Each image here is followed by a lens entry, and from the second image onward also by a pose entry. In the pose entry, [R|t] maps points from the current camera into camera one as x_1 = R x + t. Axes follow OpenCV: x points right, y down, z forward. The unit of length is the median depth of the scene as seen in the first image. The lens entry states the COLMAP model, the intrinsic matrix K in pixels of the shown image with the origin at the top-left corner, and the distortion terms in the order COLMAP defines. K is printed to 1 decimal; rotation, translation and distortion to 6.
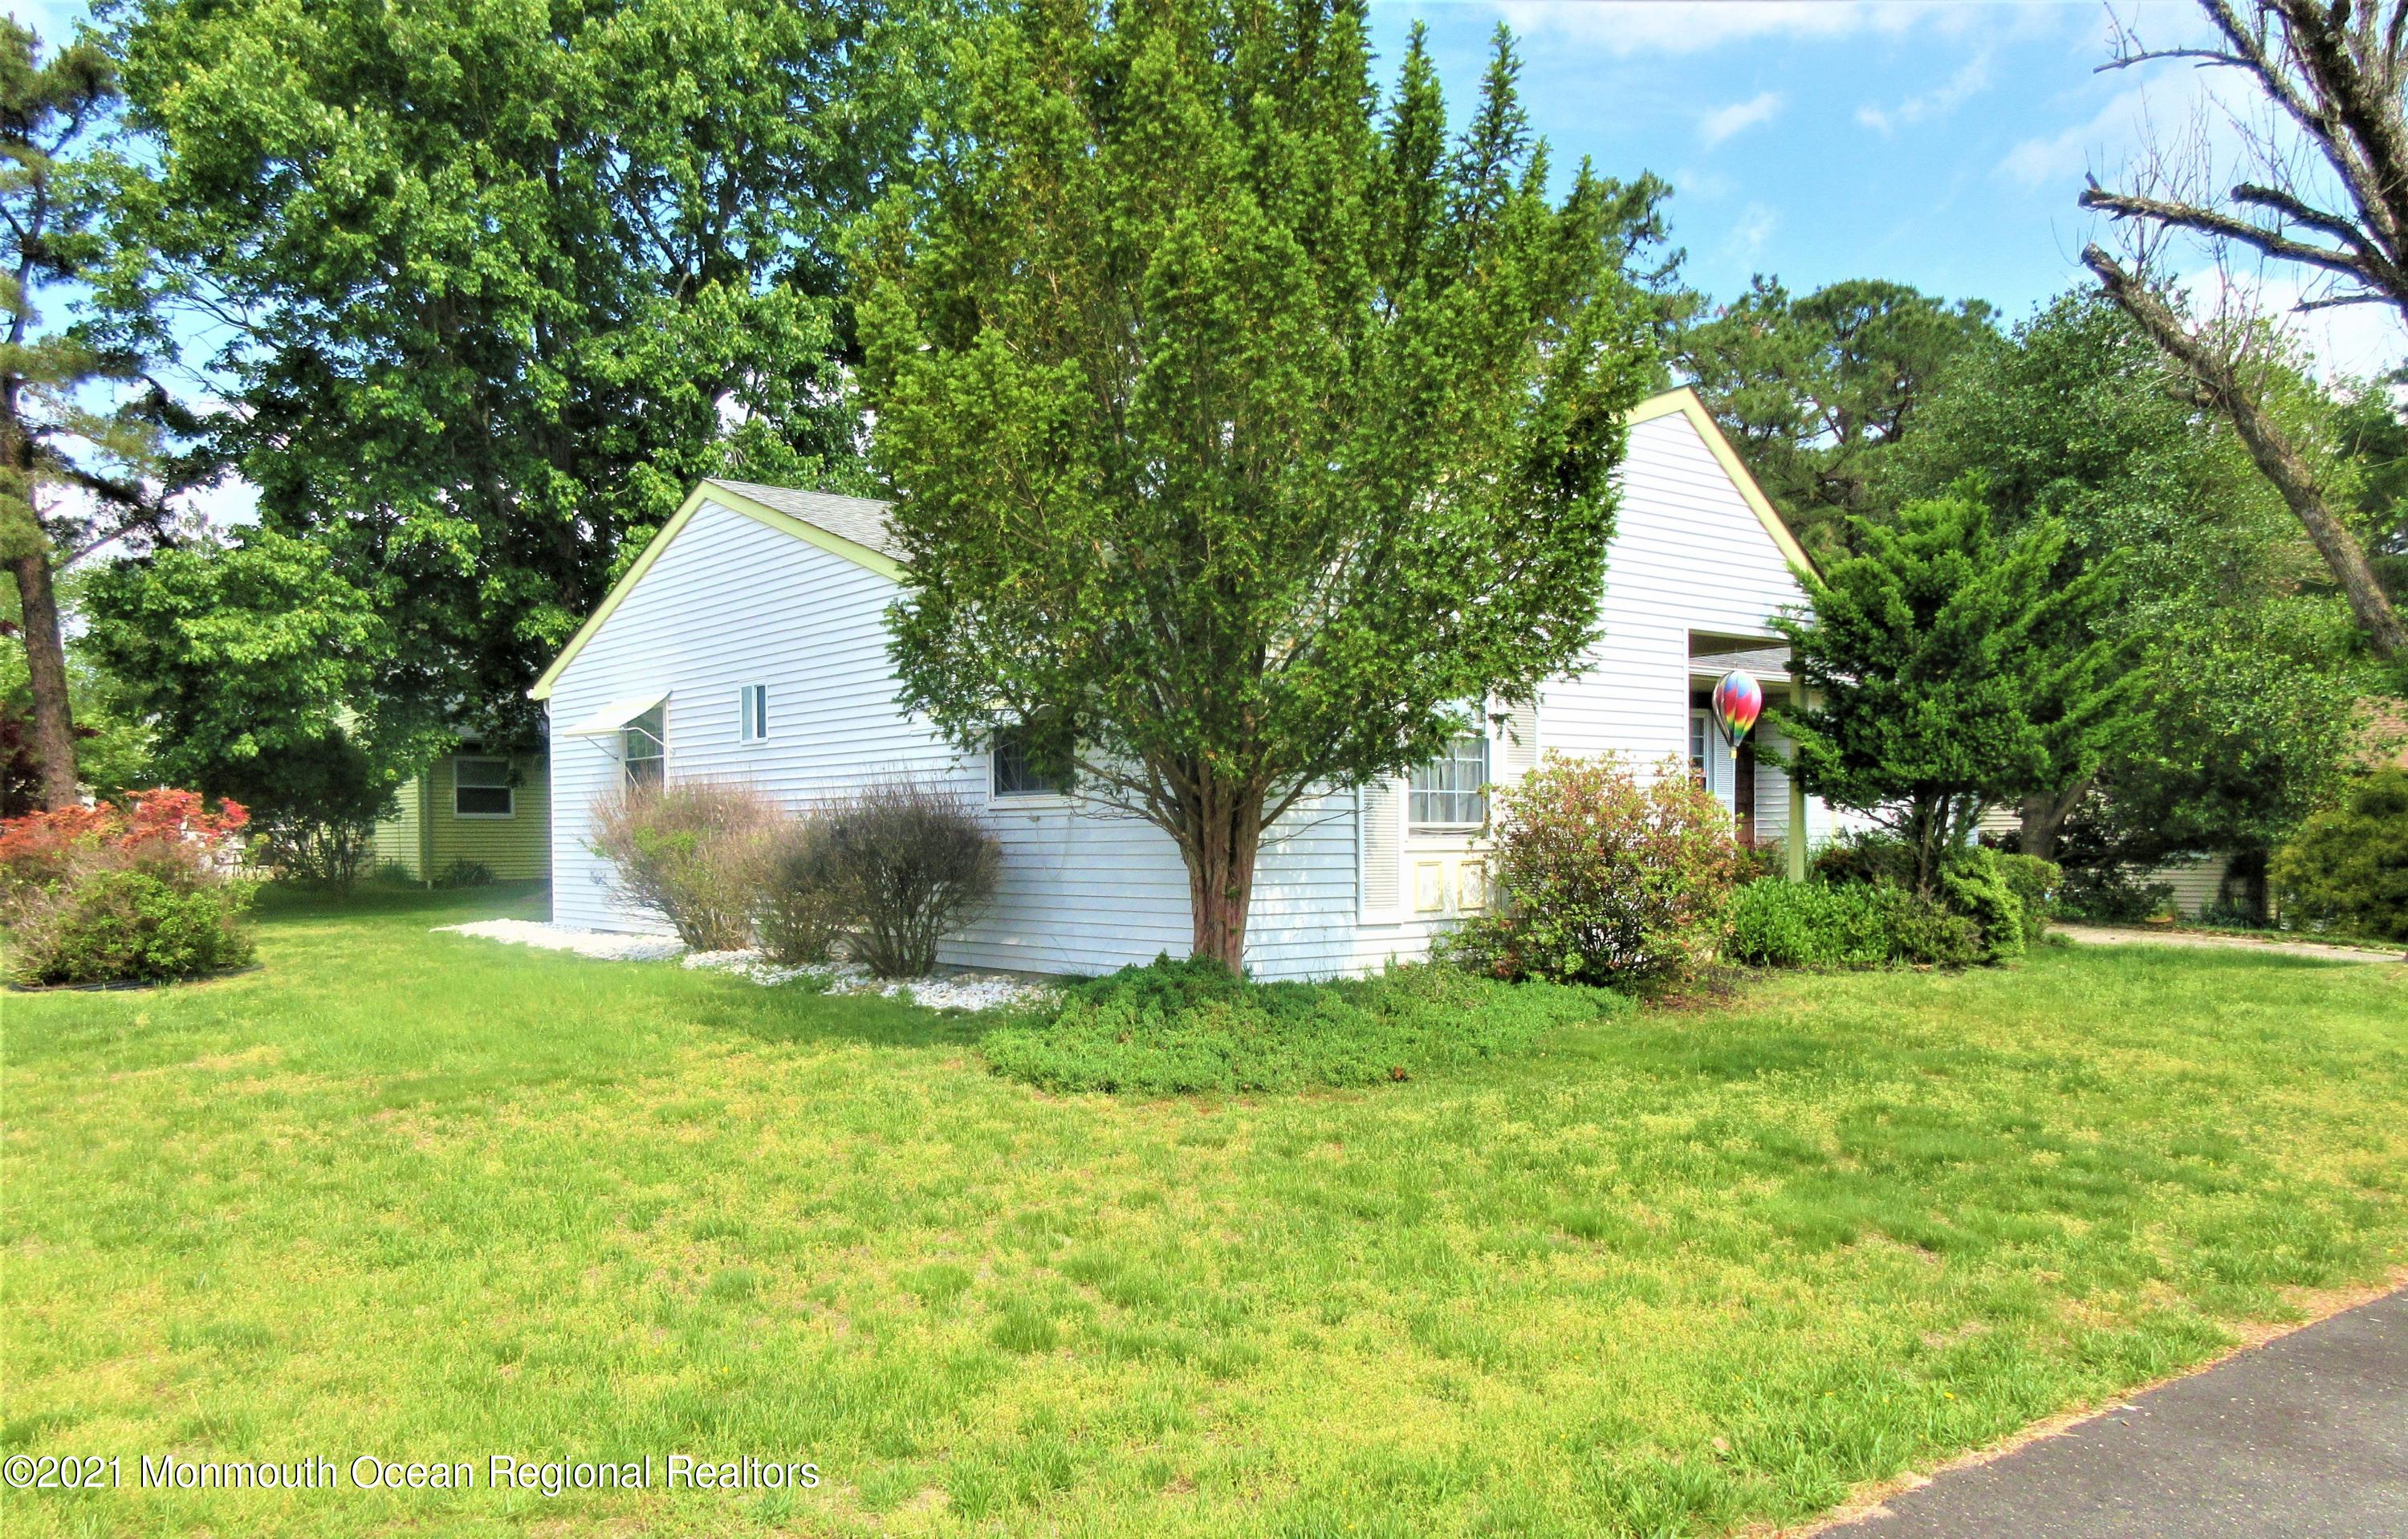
lens RADIAL K [[1793.0, 0, 1162.5], [0, 1793.0, 928.8], [0, 0, 1]] dist [-0.021621, 0.012921]
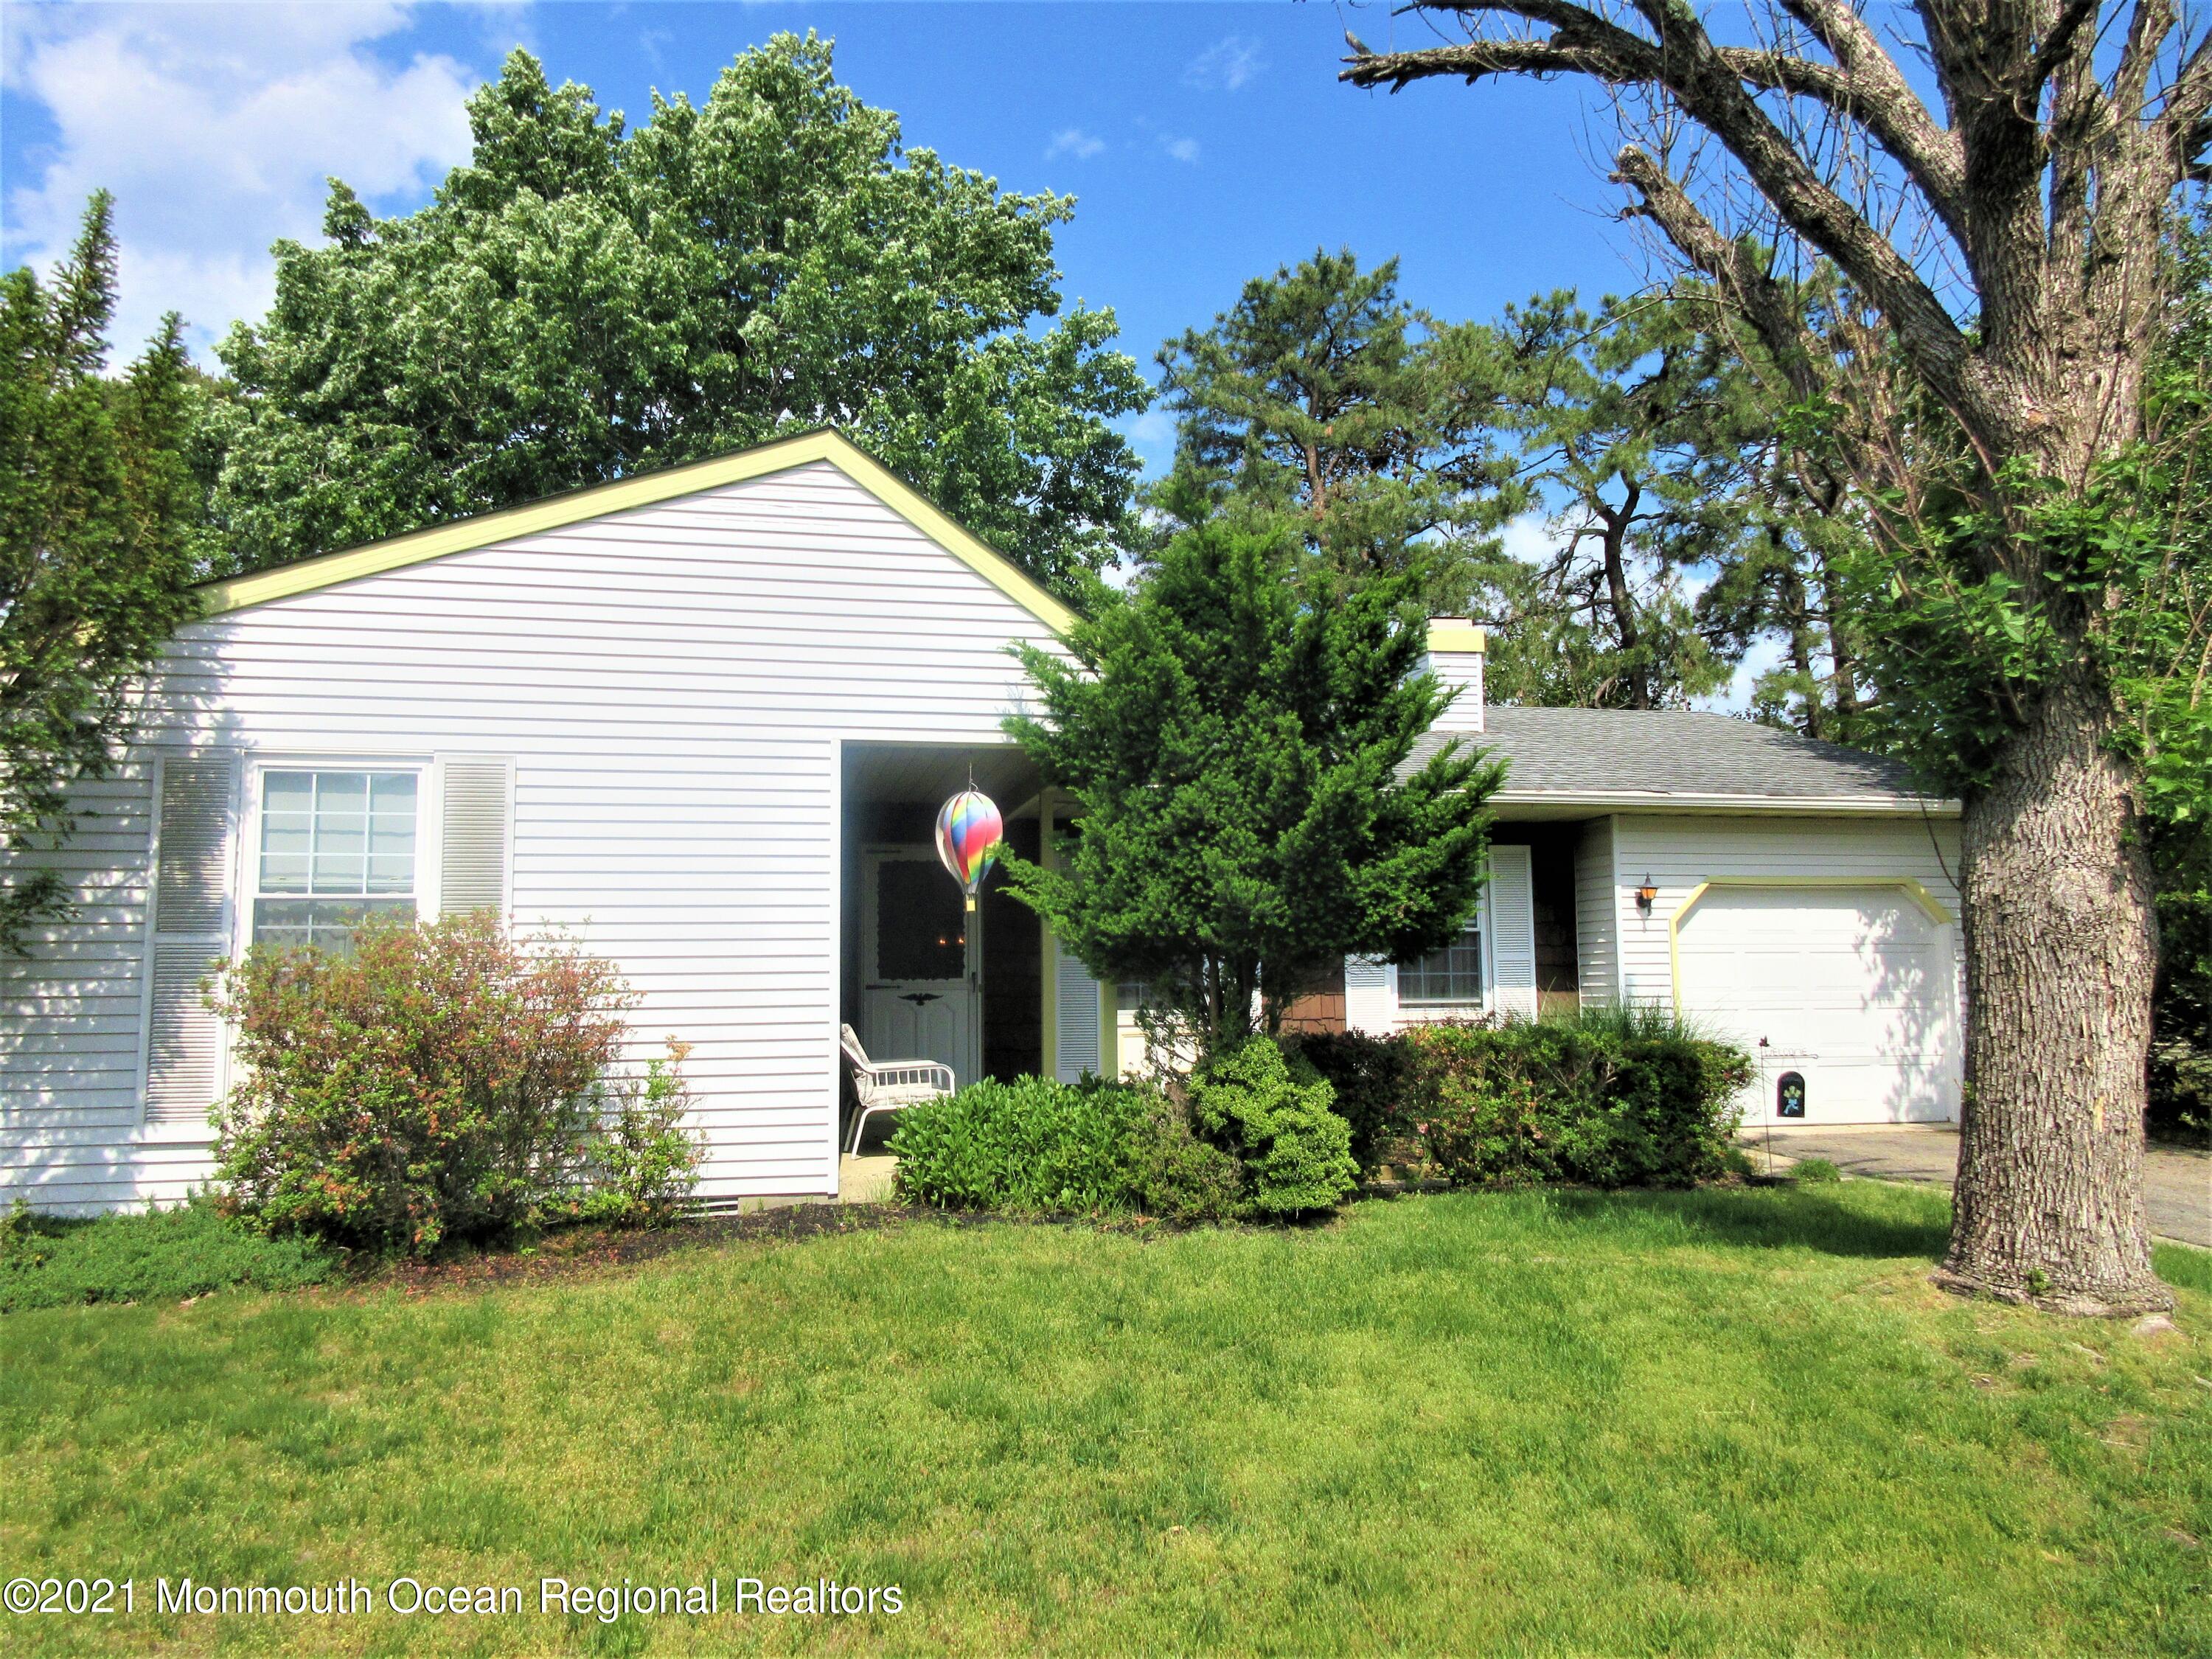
lens RADIAL K [[1655.3, 0, 1090.6], [0, 1655.3, 818.7], [0, 0, 1]] dist [0.011335, -0.011973]
pose [[0.909633, -0.052863, -0.412035, 0.660010], [-0.013501, 0.987584, -0.156510, -0.028790], [0.415193, 0.147929, 0.897625, 0.424767]]
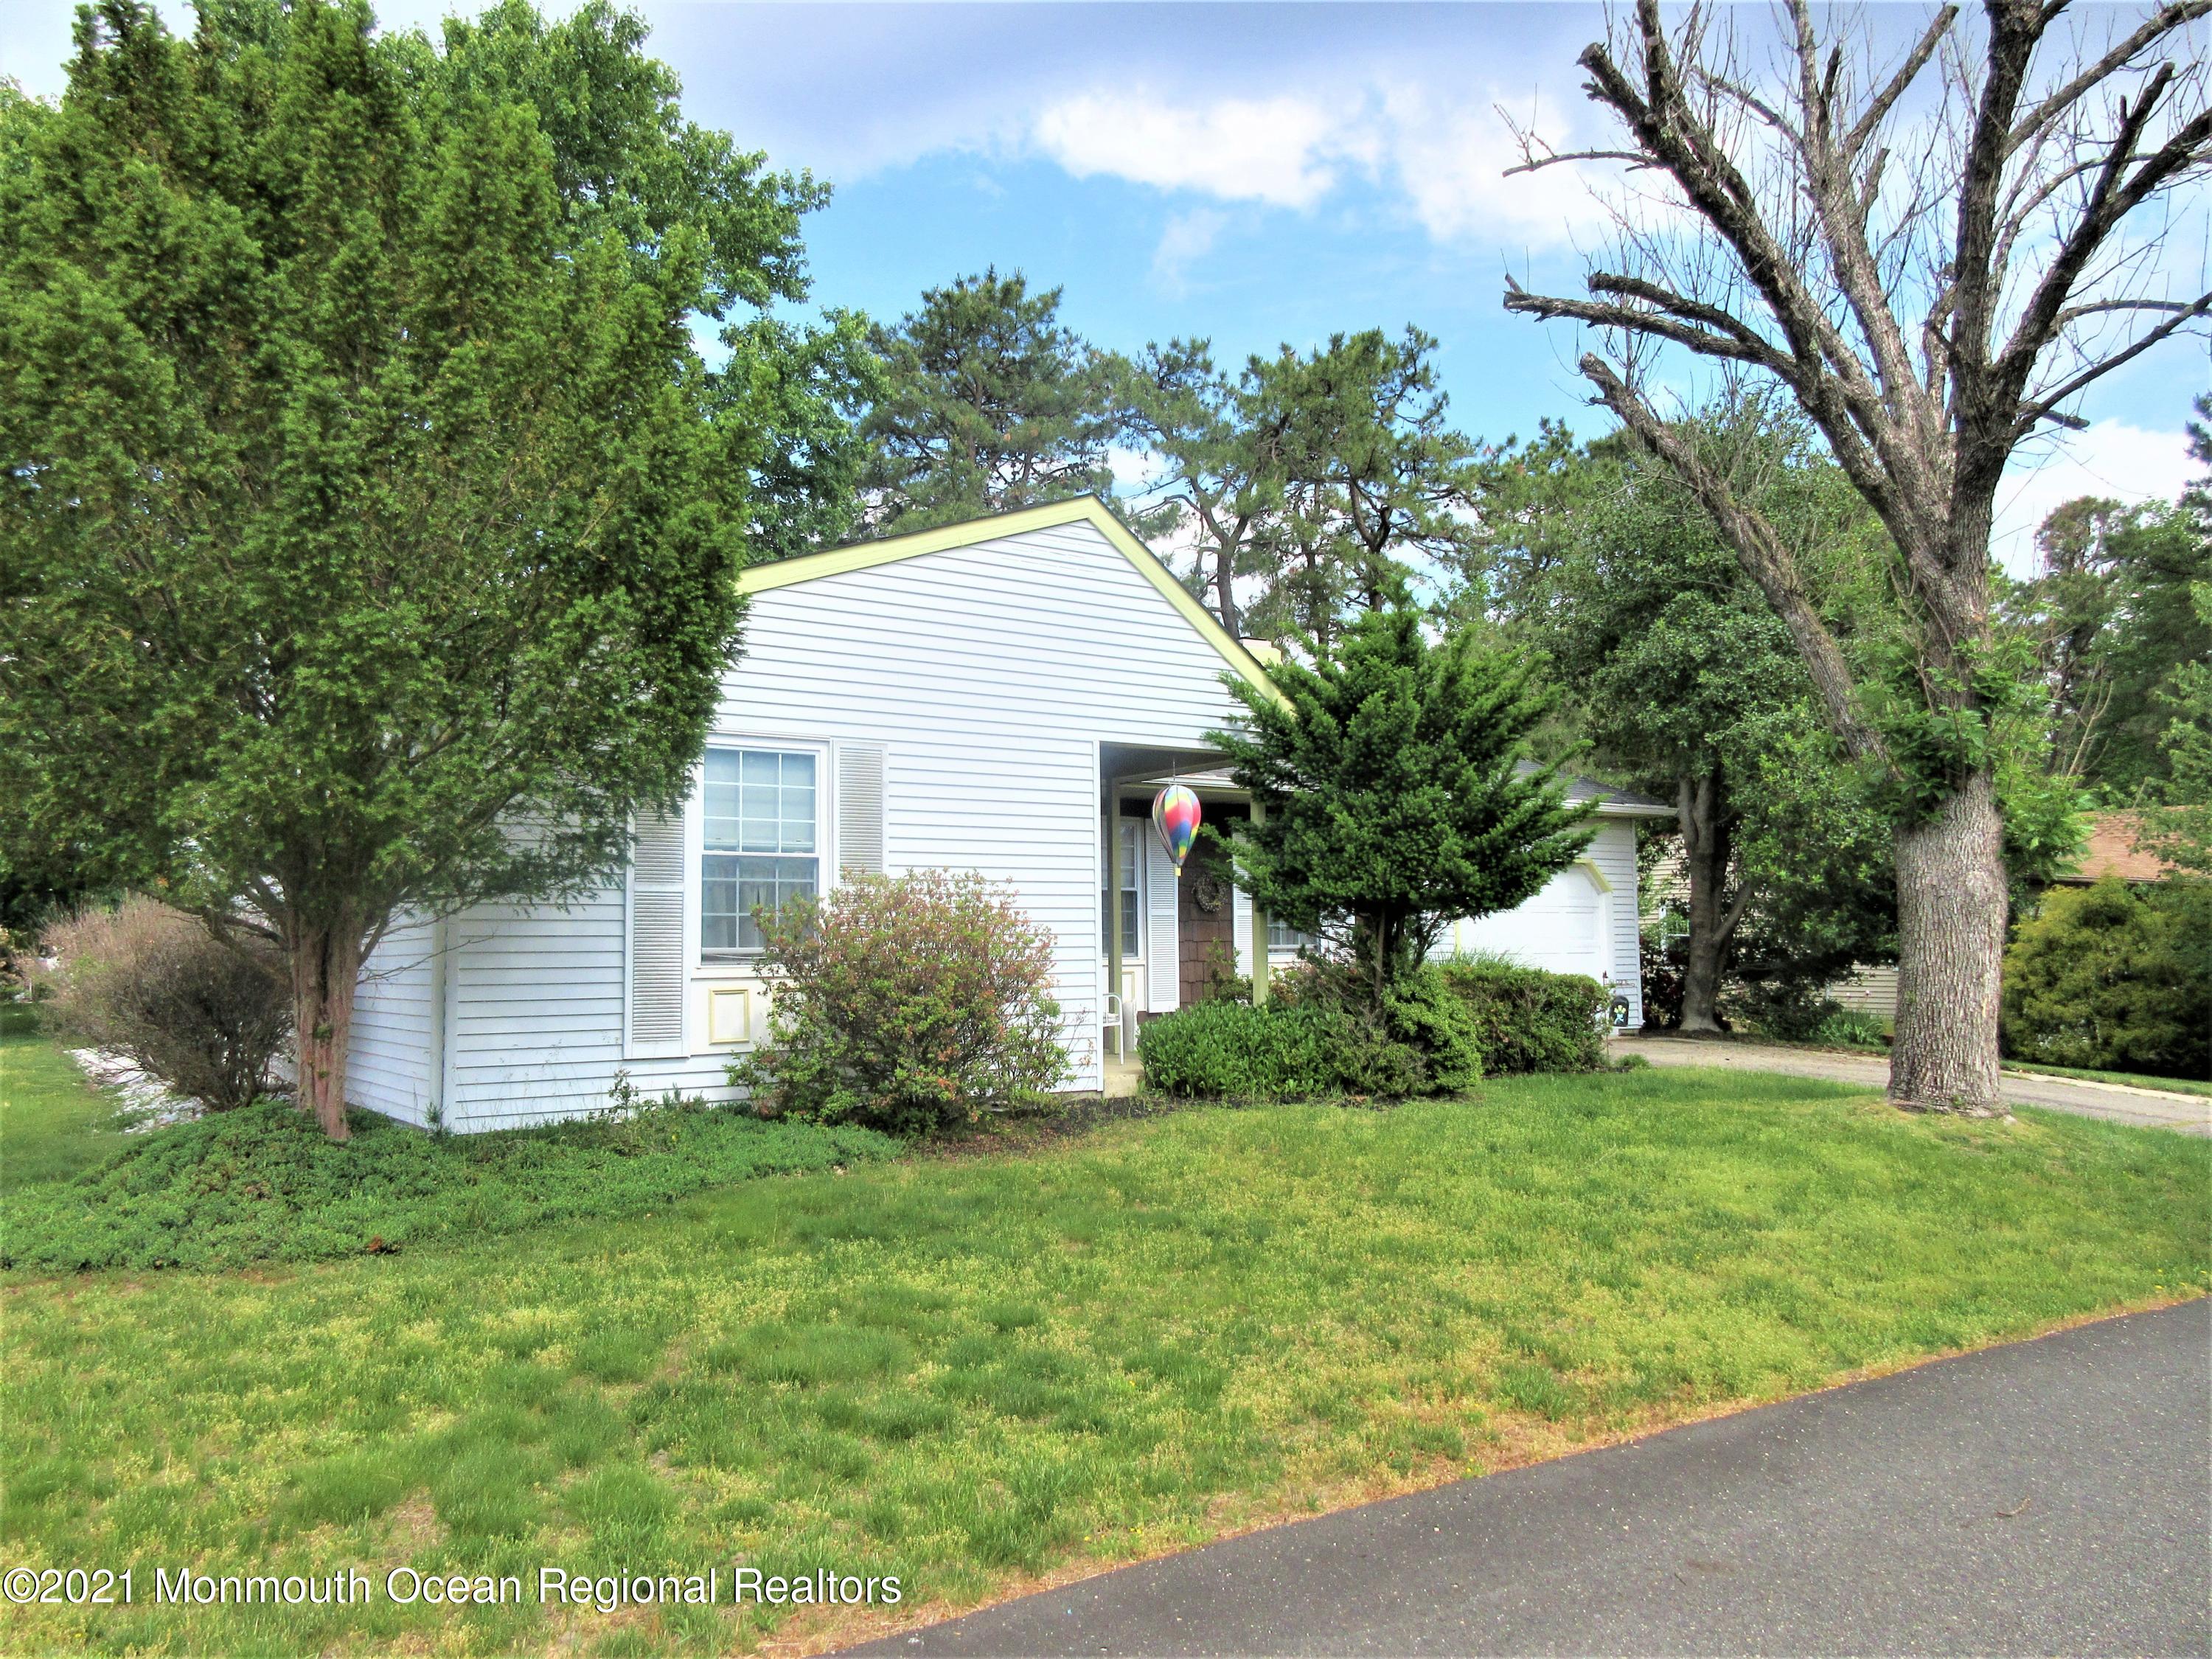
lens RADIAL K [[1655.3, 0, 1112.1], [0, 1655.3, 823.4], [0, 0, 1]] dist [0.011335, -0.011973]
pose [[0.999323, -0.006752, -0.036179, 0.327293], [0.002144, 0.992035, -0.125941, -0.012370], [0.036741, 0.125779, 0.991378, 0.126776]]
